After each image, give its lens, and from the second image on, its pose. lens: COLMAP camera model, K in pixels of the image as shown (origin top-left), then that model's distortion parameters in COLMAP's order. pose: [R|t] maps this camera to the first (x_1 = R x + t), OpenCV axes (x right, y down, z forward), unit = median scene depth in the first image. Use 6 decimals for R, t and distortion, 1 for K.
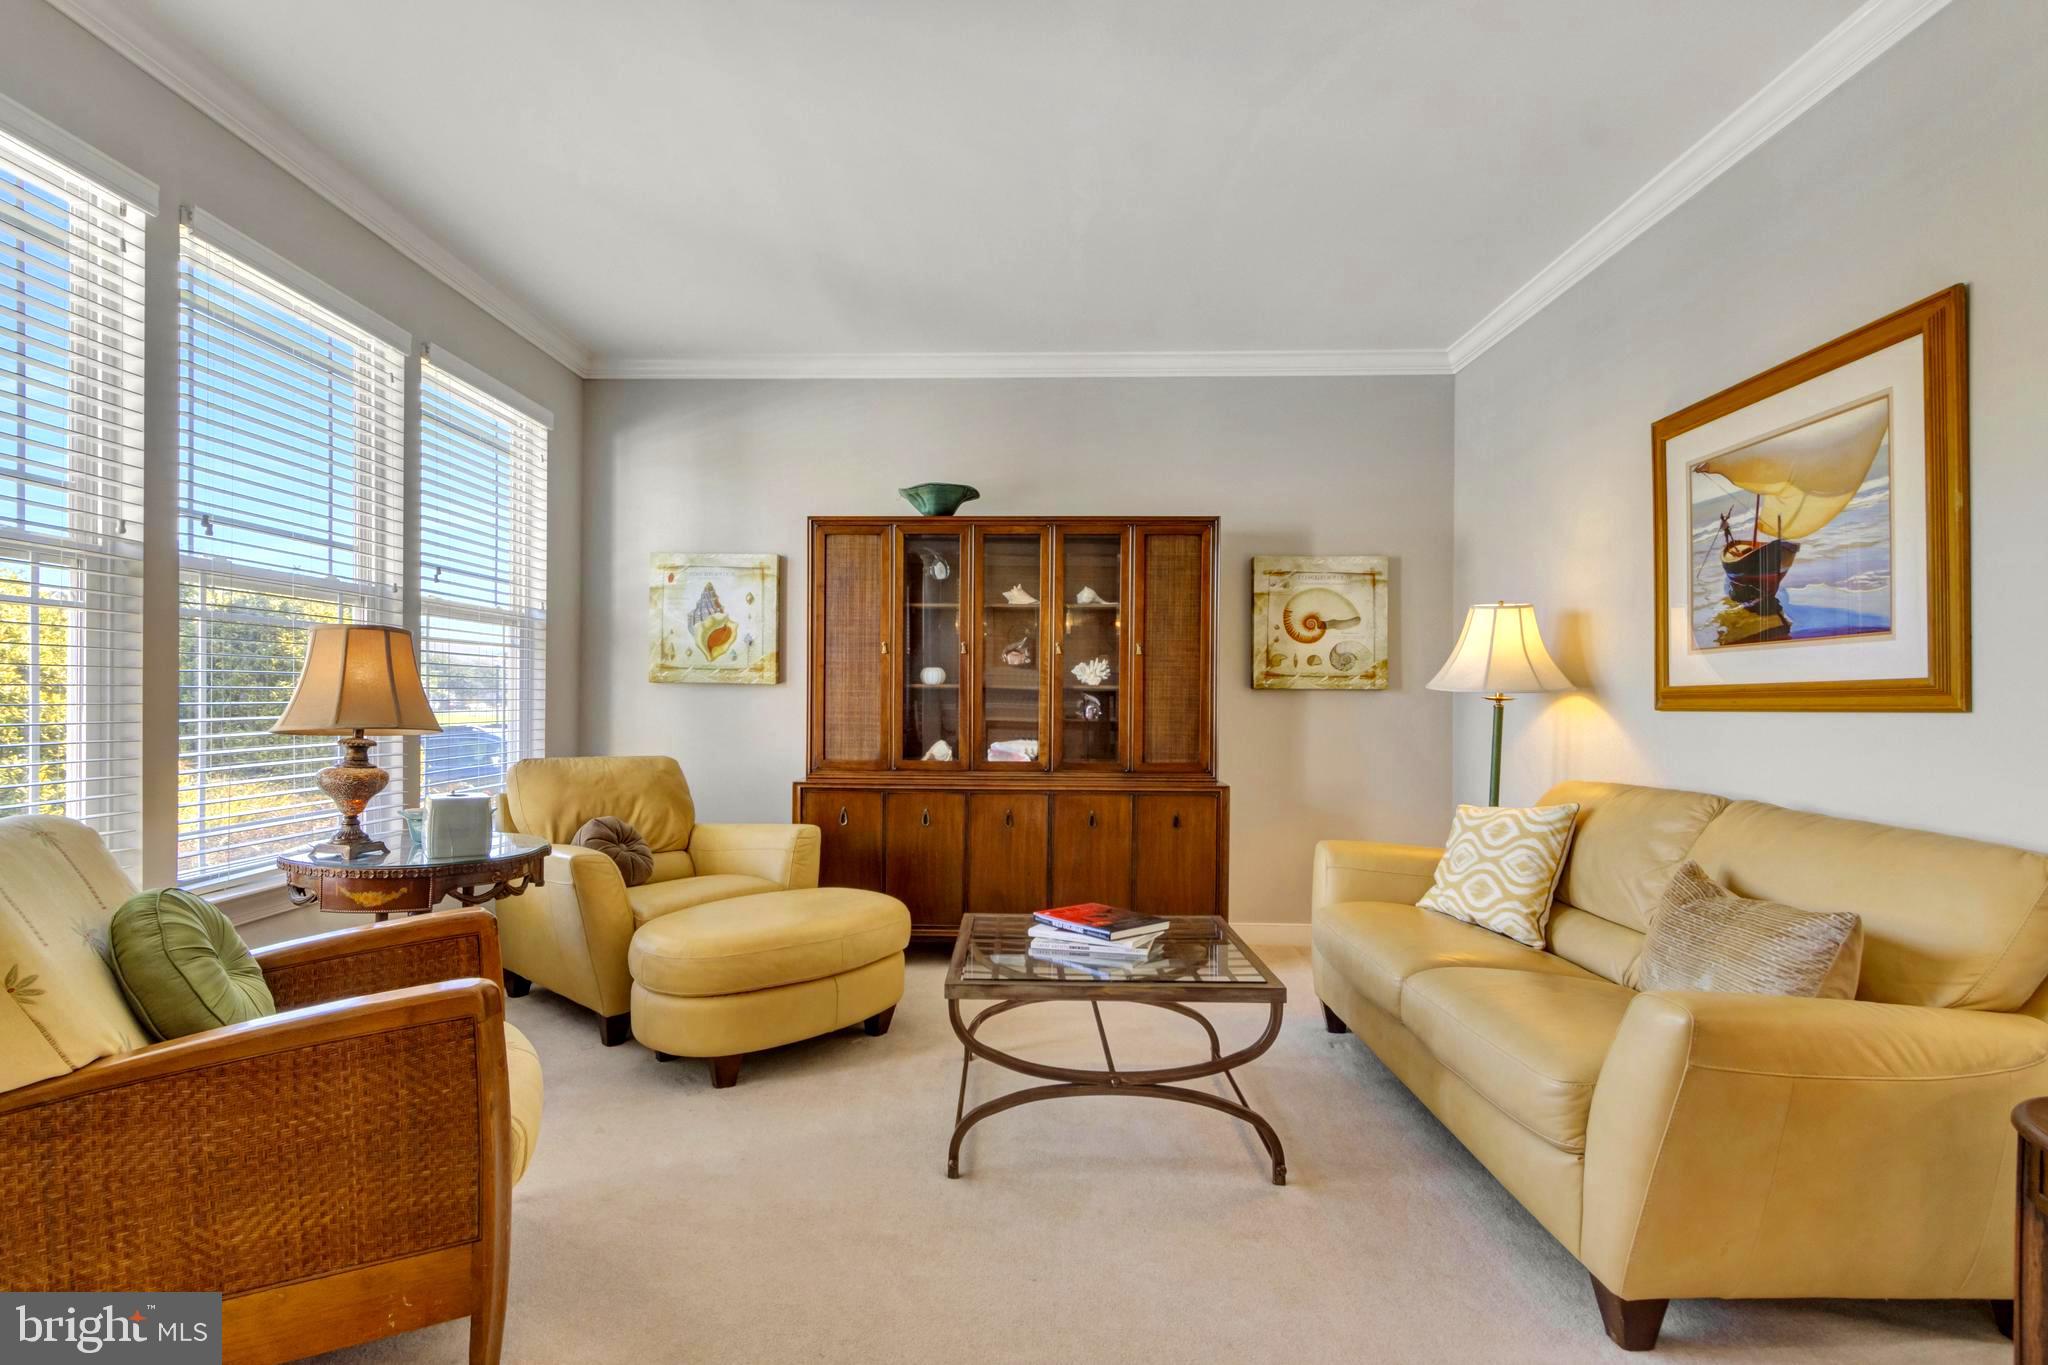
lens RADIAL K [[1018.5, 0, 1024.0], [0, 1018.5, 682.5], [0, 0, 1]] dist [-0.000270, 0.000328]
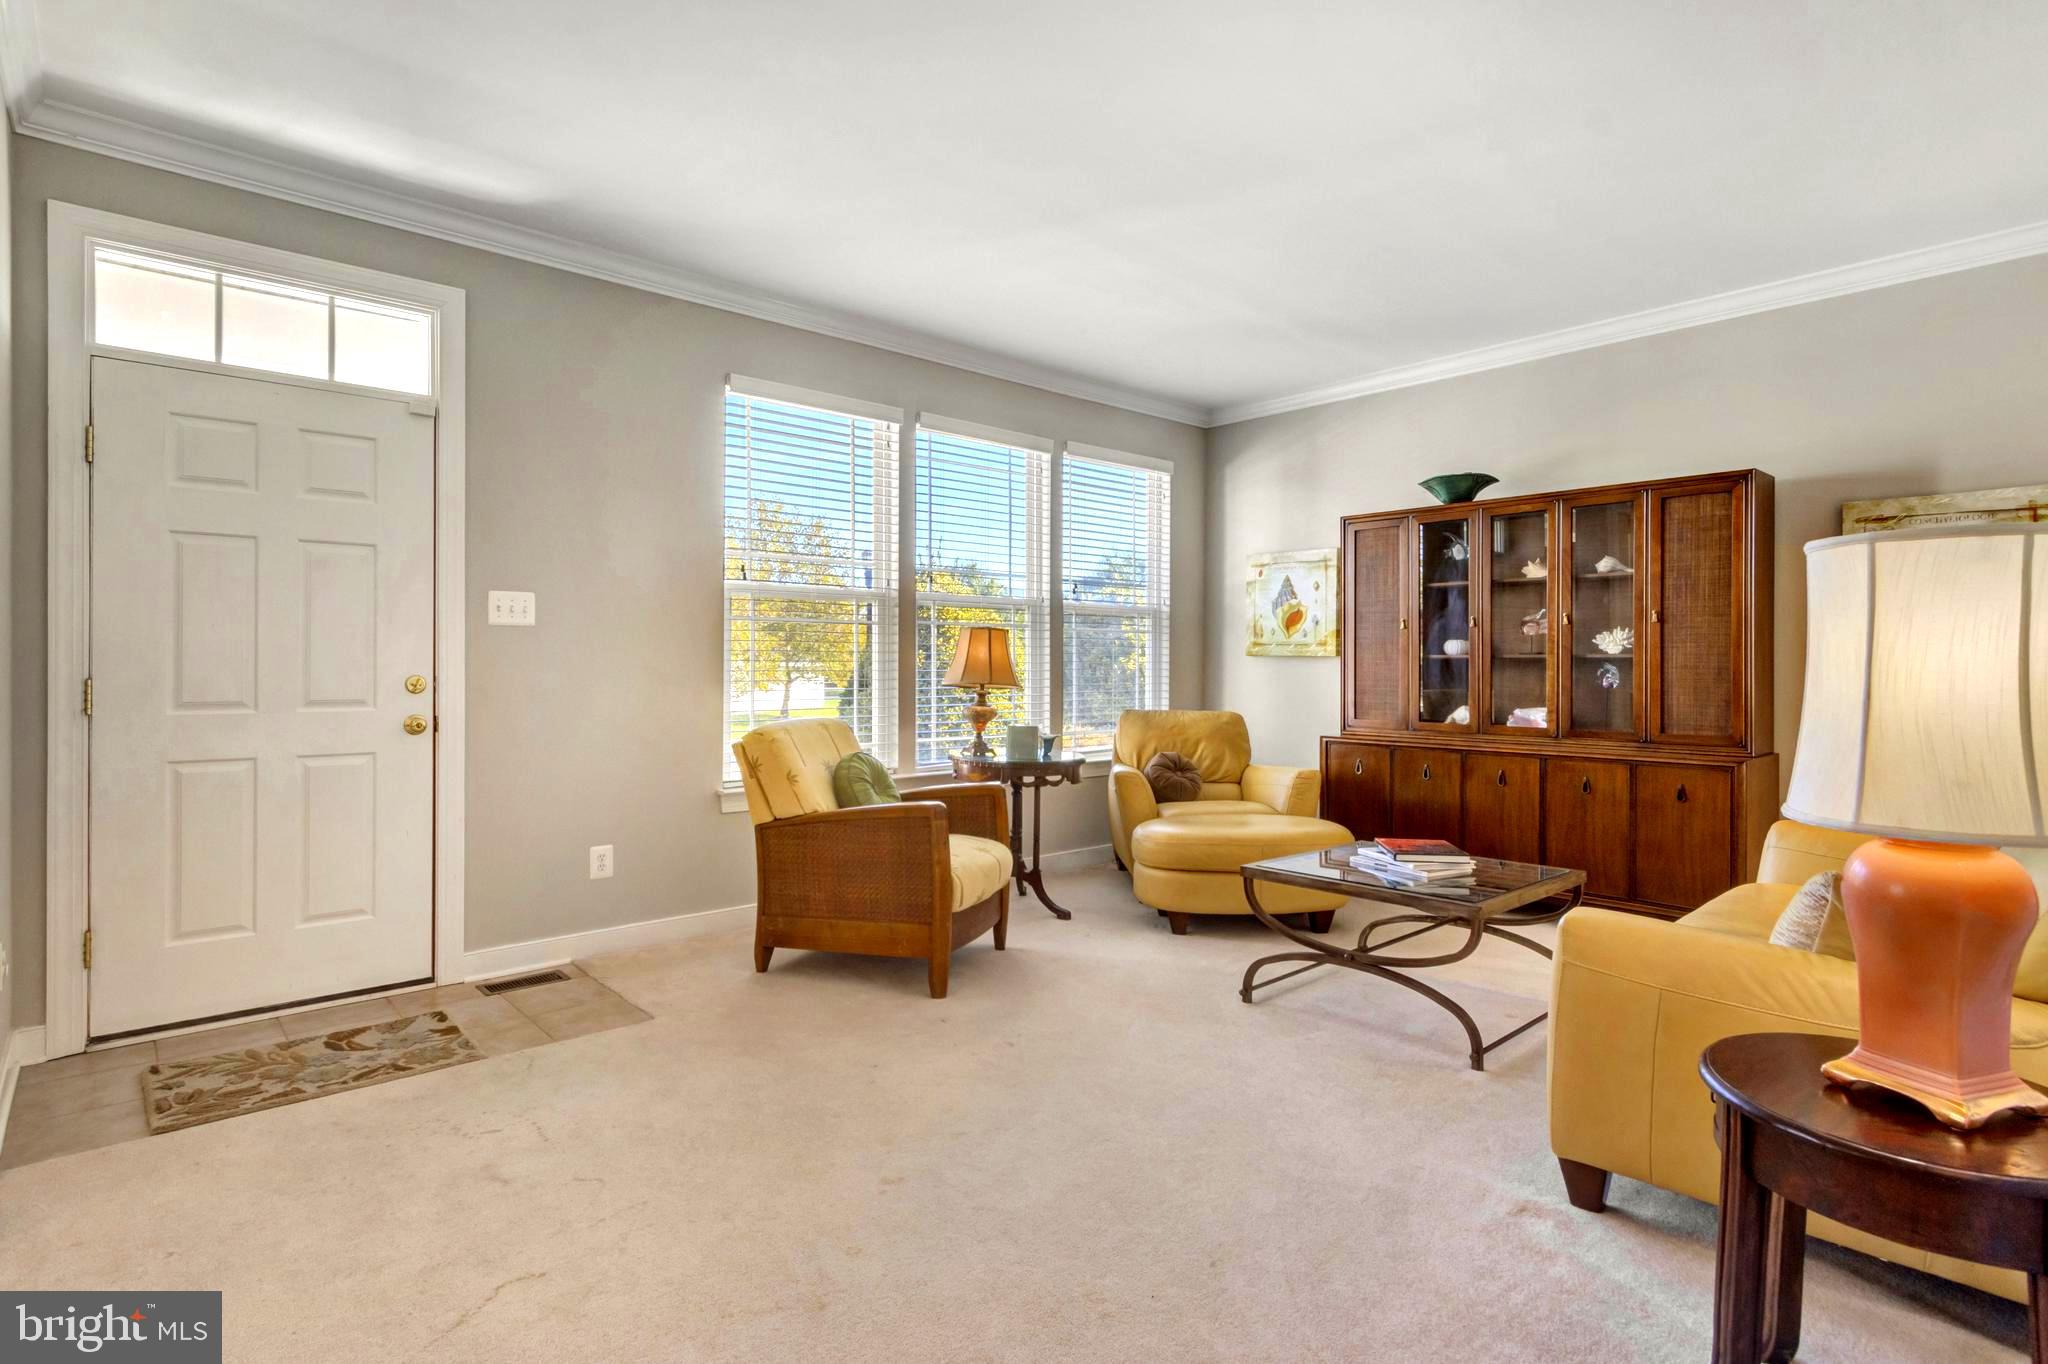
lens RADIAL K [[1051.6, 0, 1024.2], [0, 1051.6, 630.7], [0, 0, 1]] dist [-0.001872, -0.000006]
pose [[0.692585, -0.028054, -0.720791, 0.416749], [0.011596, 0.999547, -0.027761, 0.001839], [0.721243, 0.010868, 0.692596, -0.131158]]
